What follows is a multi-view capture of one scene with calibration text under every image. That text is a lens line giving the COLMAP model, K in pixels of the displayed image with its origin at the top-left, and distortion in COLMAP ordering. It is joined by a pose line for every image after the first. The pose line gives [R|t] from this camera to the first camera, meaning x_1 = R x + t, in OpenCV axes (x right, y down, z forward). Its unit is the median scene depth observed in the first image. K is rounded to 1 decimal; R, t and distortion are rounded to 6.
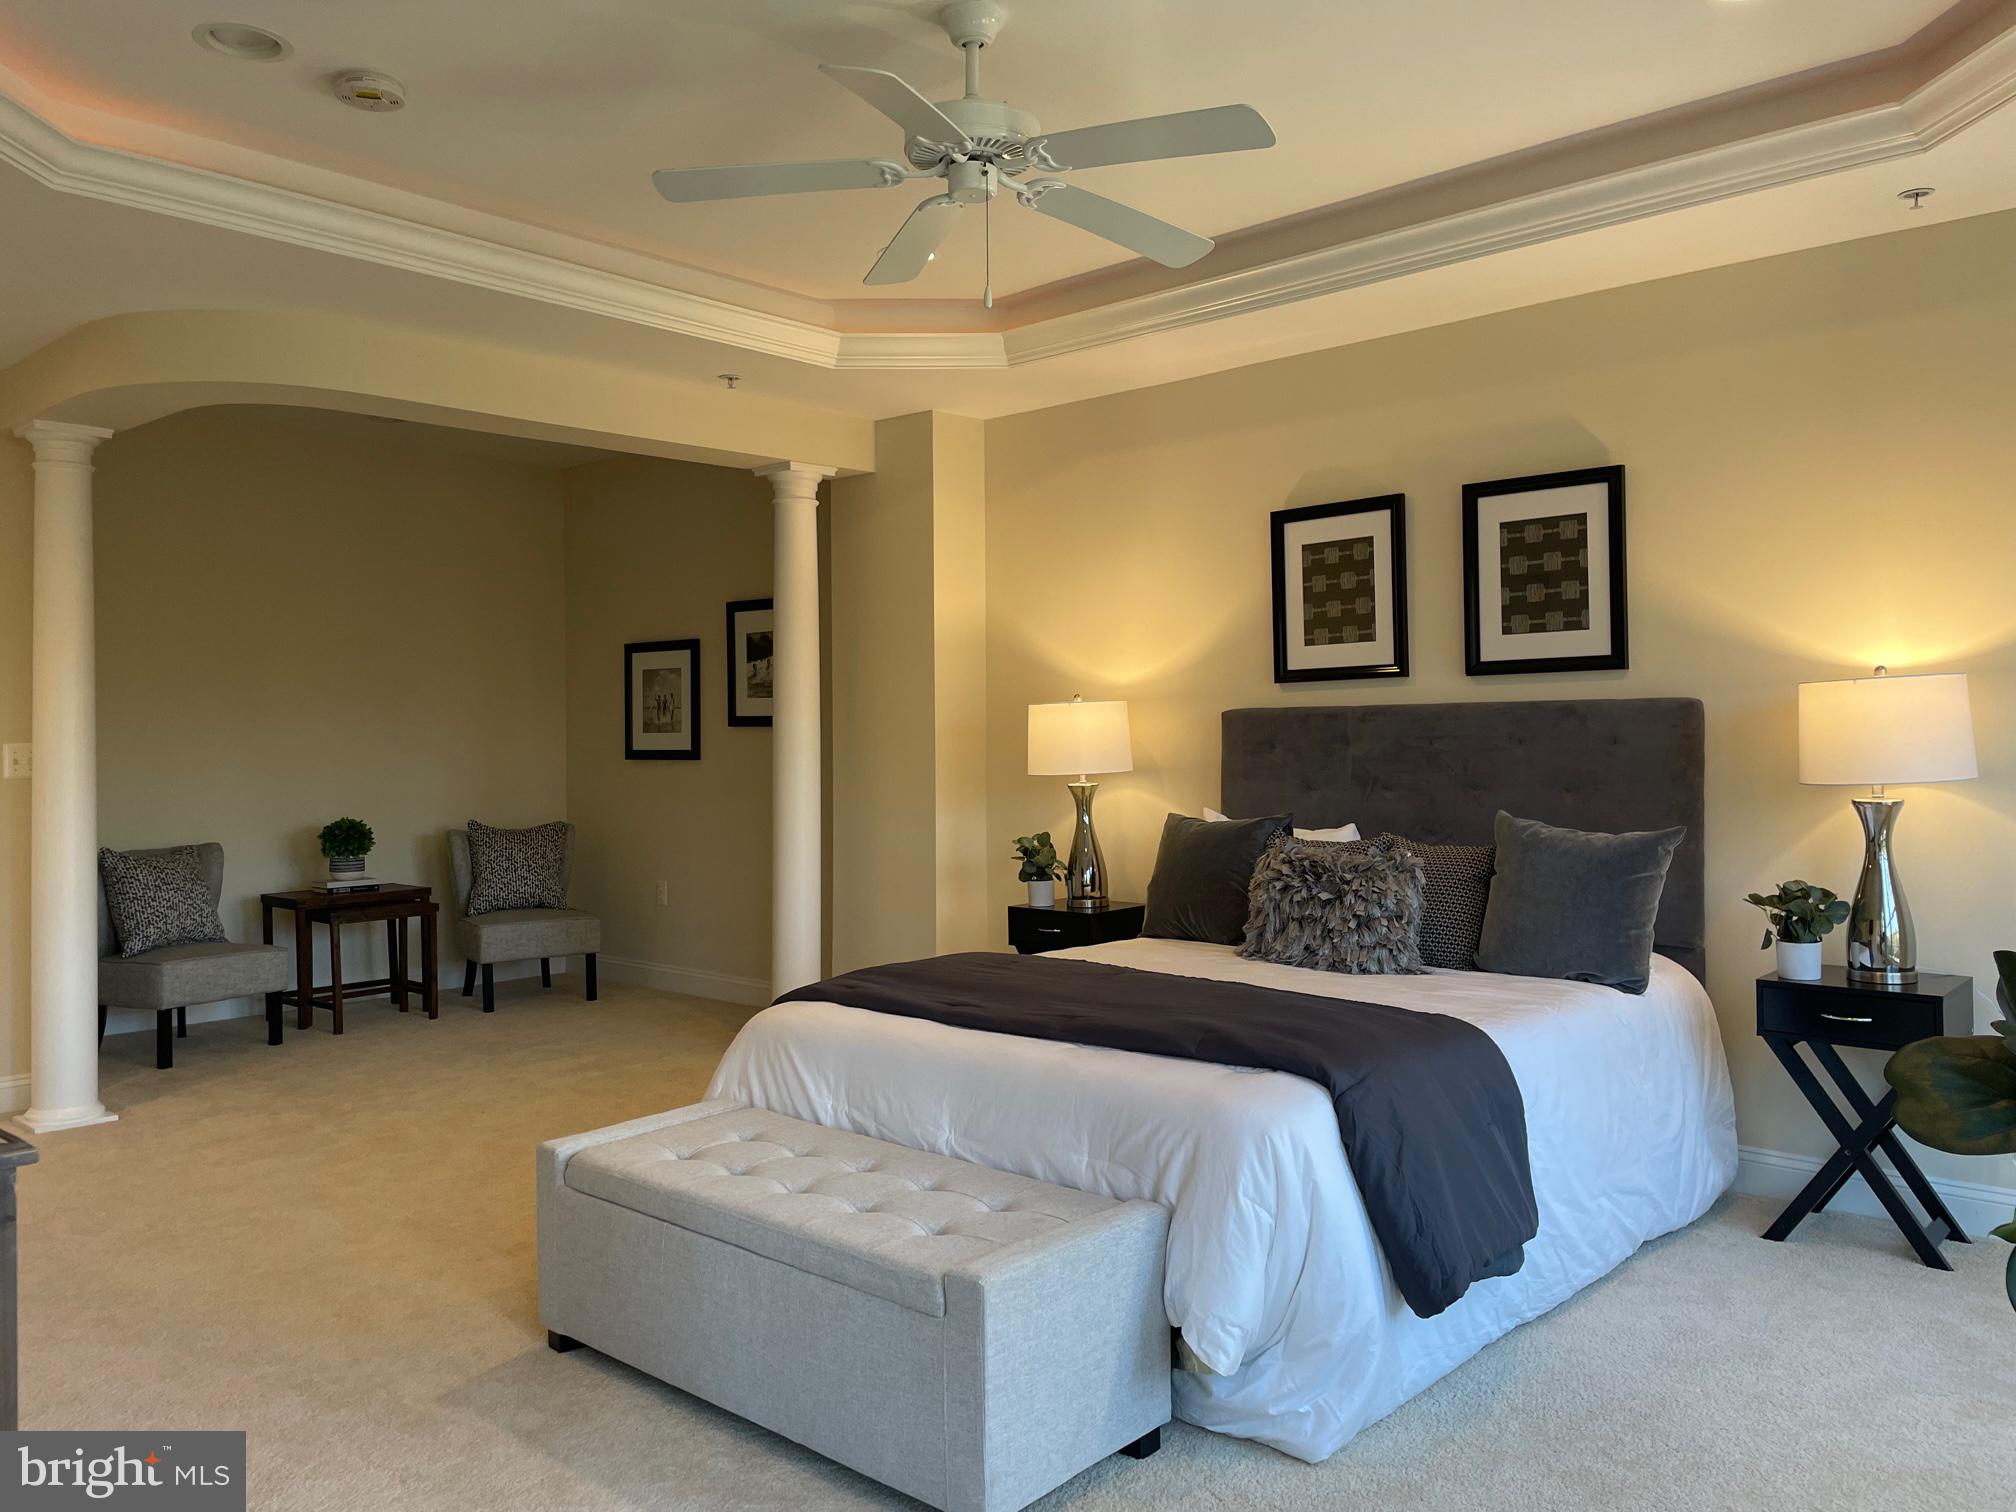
lens RADIAL K [[1555.8, 0, 1008.0], [0, 1555.8, 756.0], [0, 0, 1]] dist [0.001831, 0.002966]
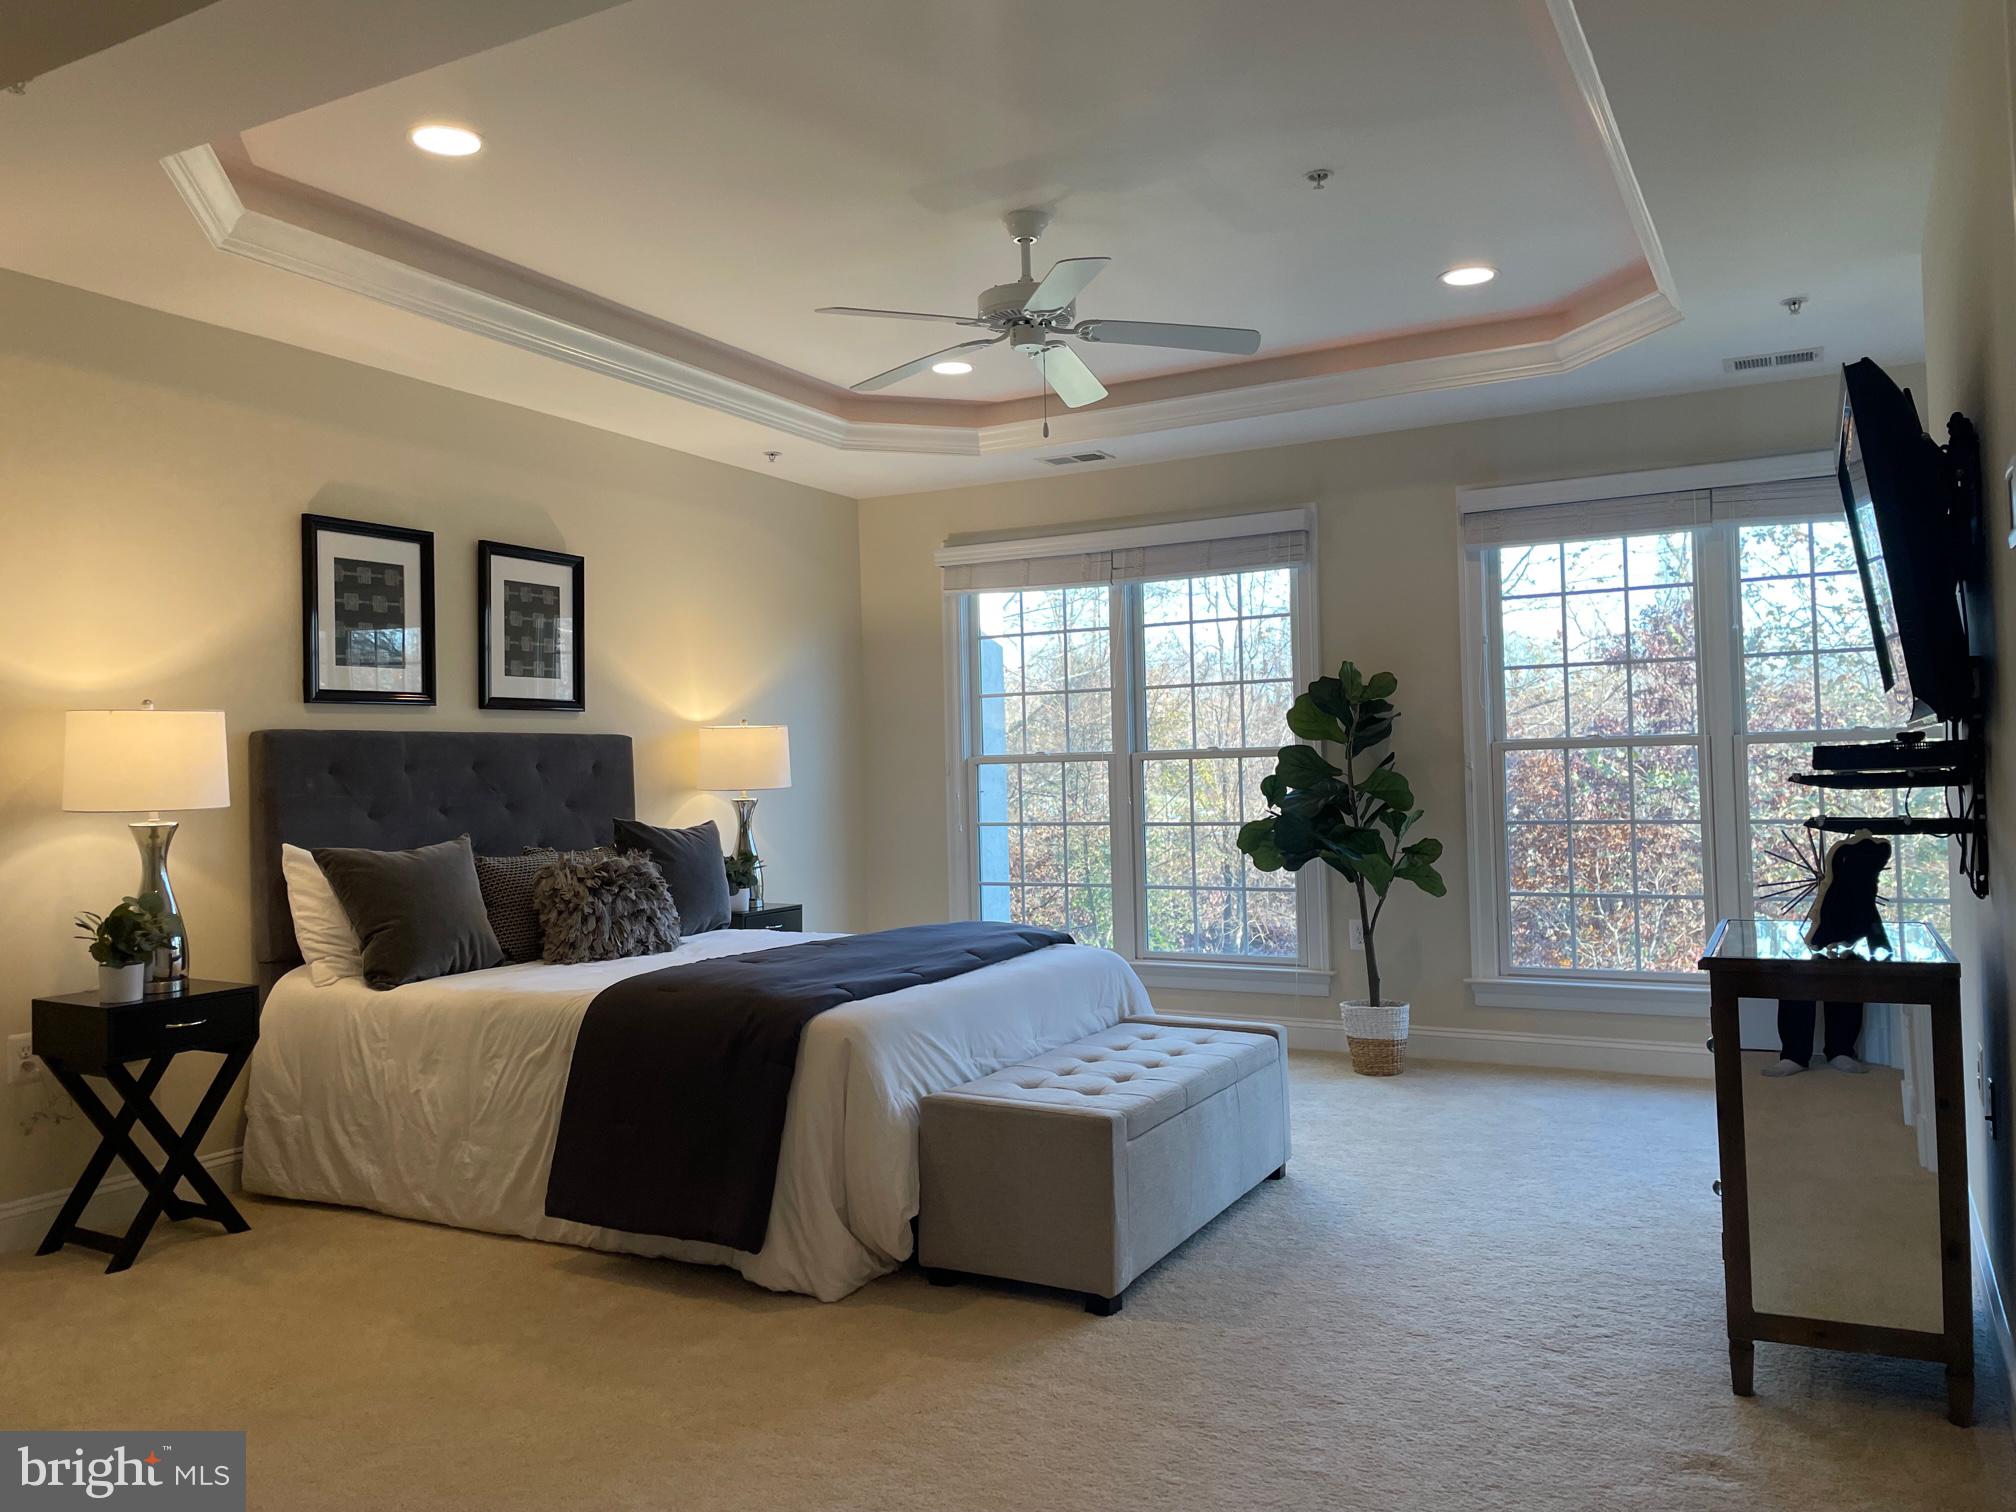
lens RADIAL K [[1503.7, 0, 1007.2], [0, 1503.7, 777.6], [0, 0, 1]] dist [0.229358, 0.000342]
pose [[-0.254694, 0.000223, 0.967022, -0.870244], [0.026141, 0.999636, 0.006655, 0.001534], [-0.966668, 0.026973, -0.254607, 0.891939]]
